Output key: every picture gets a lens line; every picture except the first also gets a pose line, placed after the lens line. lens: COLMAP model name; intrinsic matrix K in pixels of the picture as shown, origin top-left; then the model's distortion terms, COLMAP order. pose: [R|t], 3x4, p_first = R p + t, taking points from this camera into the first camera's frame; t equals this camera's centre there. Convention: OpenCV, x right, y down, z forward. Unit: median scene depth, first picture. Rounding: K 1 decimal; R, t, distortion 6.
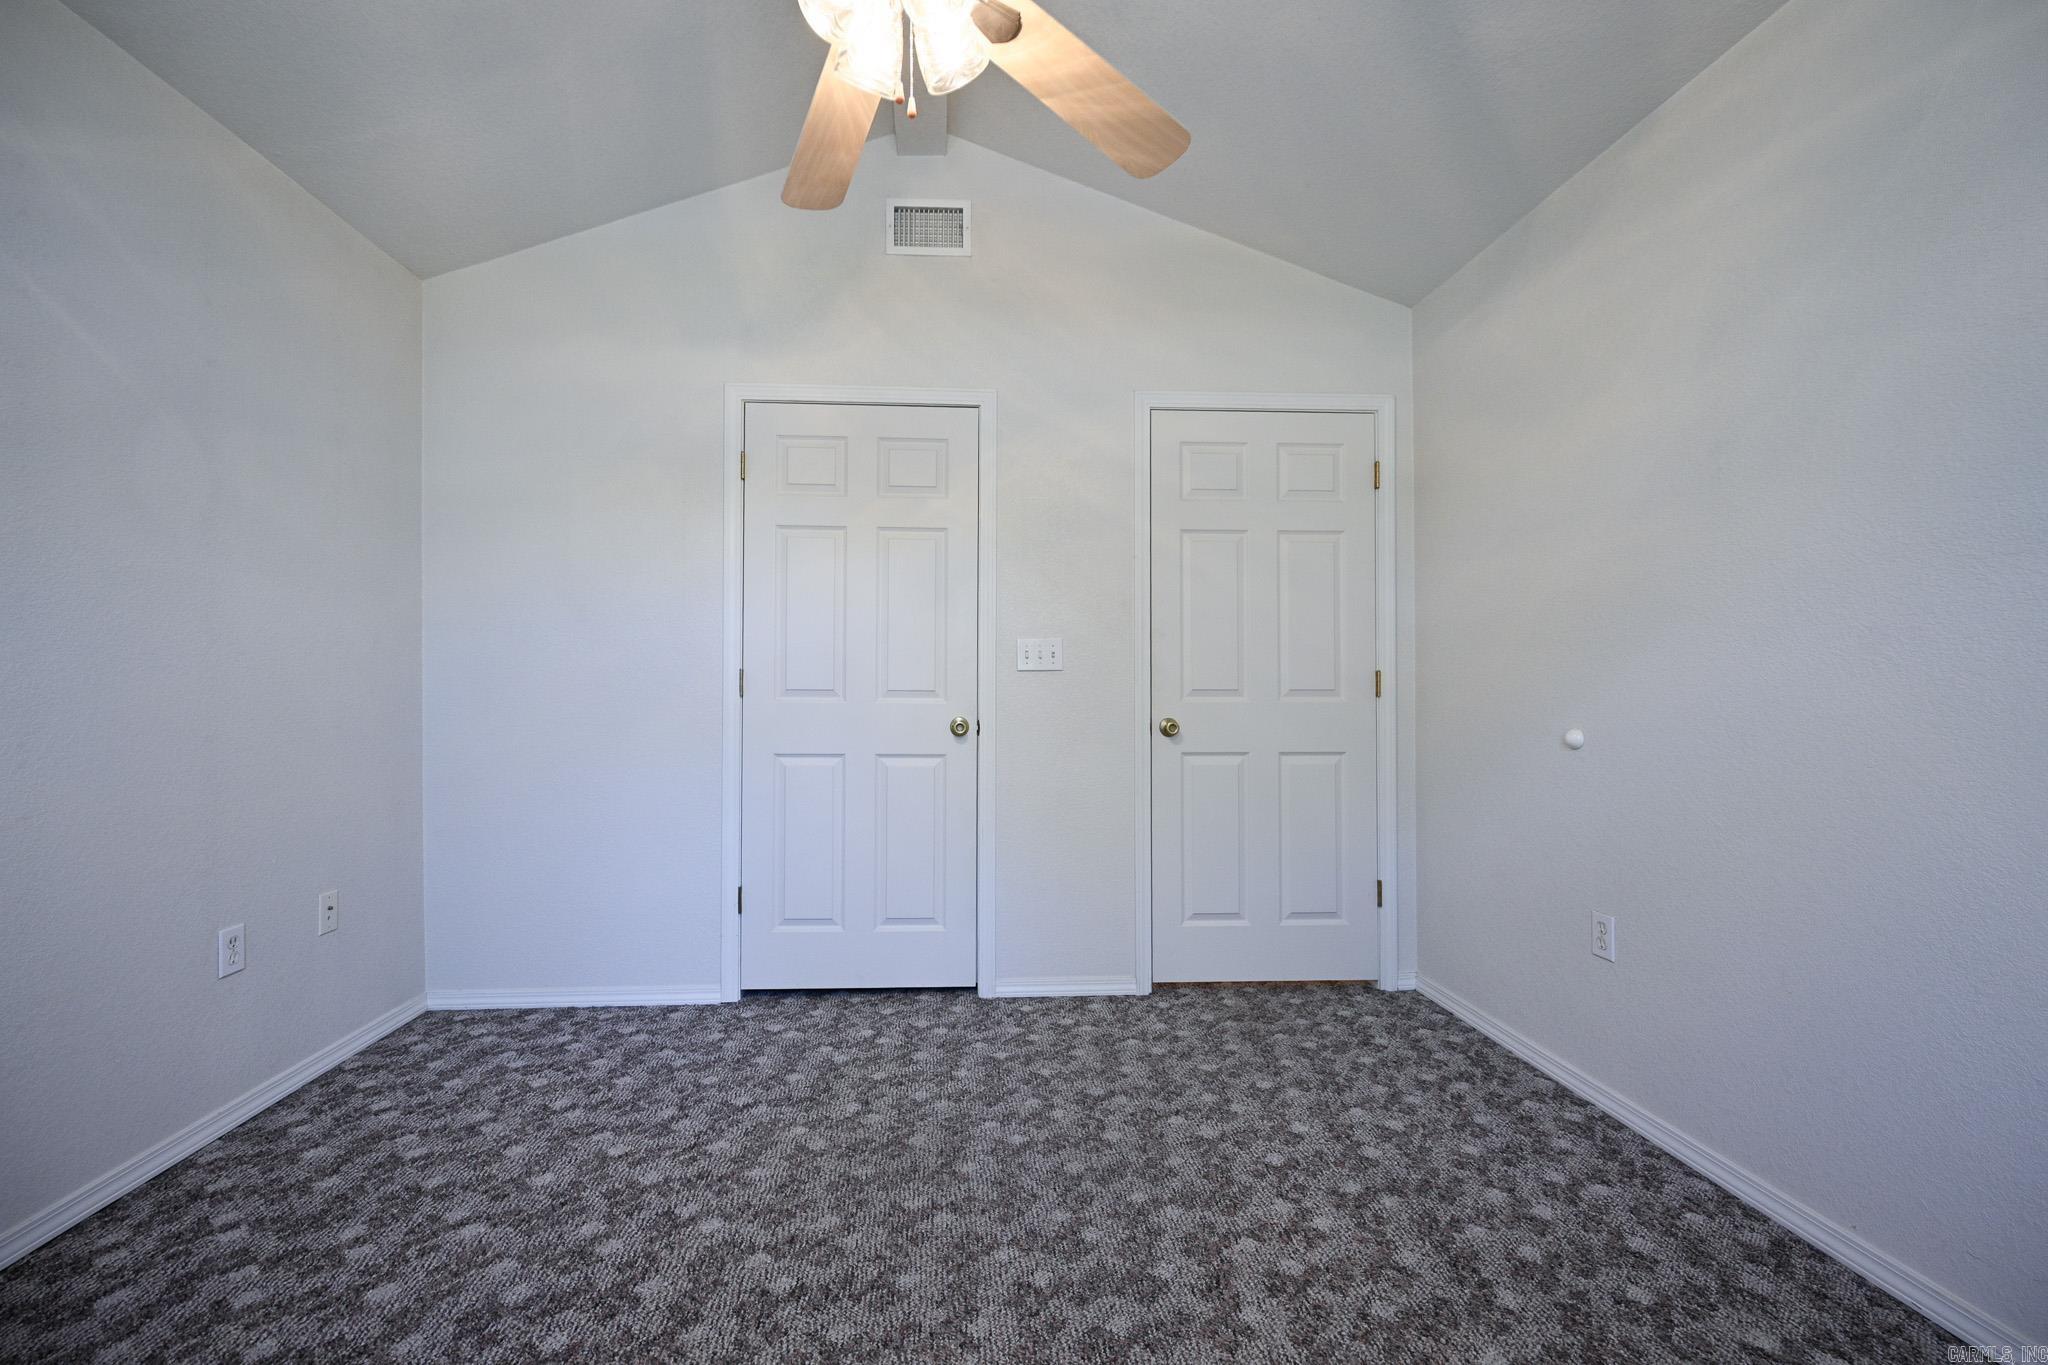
lens RADIAL K [[838.3, 0, 1019.1], [0, 838.3, 683.1], [0, 0, 1]] dist [-0.003133, 0.000109]
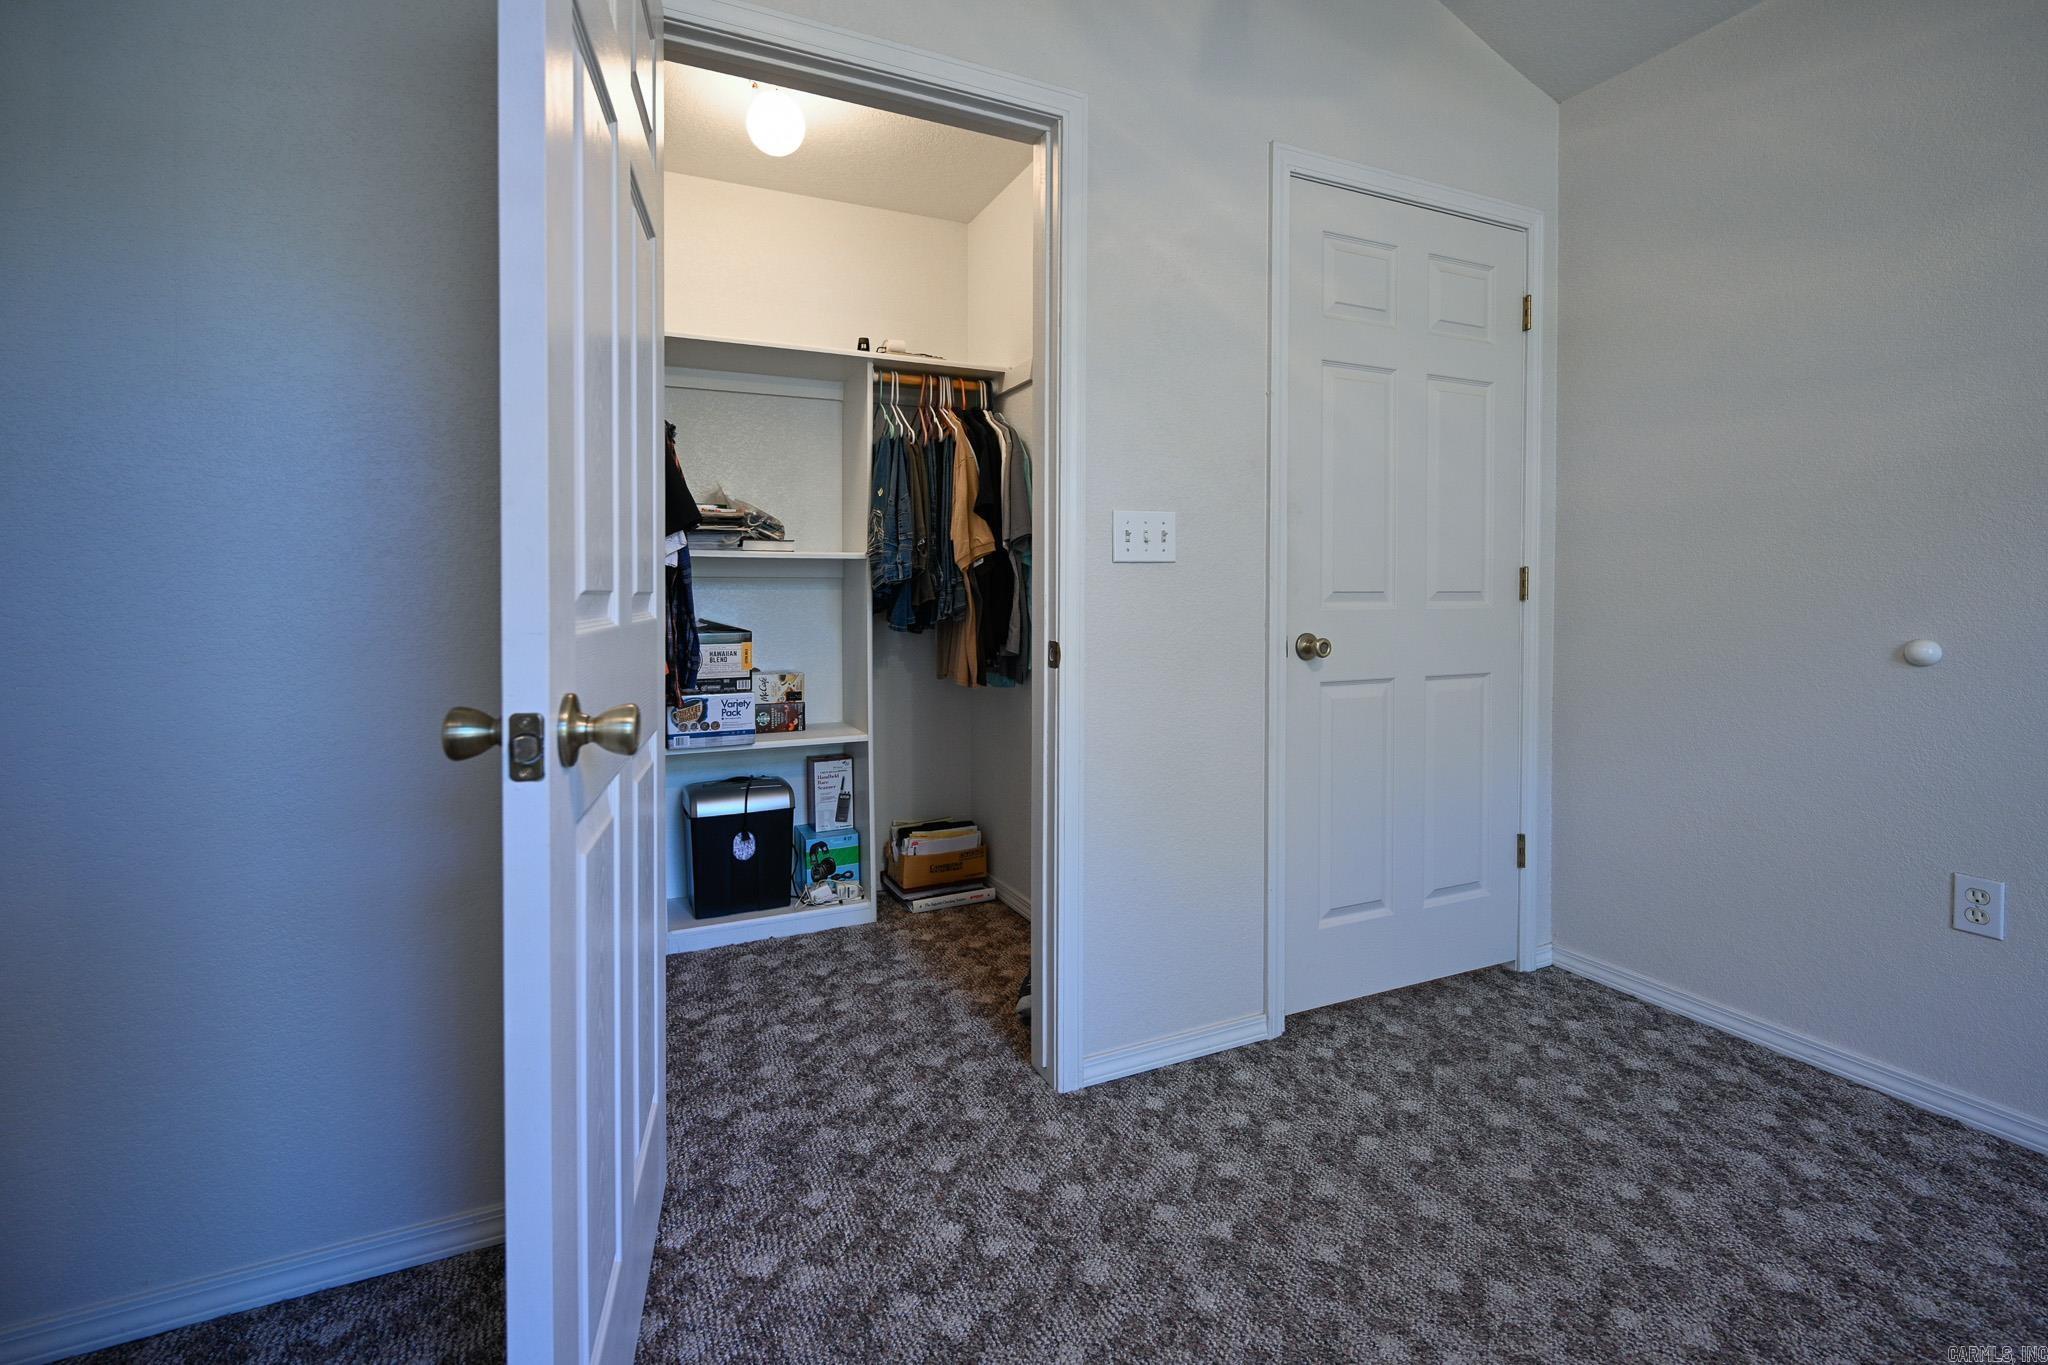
lens RADIAL K [[881.7, 0, 1049.1], [0, 881.7, 610.5], [0, 0, 1]] dist [-0.004511, -0.000430]
pose [[0.930370, -0.009389, 0.366500, -0.305457], [0.001040, 0.999736, 0.022970, 0.007033], [-0.366619, -0.020990, 0.930134, 0.434960]]
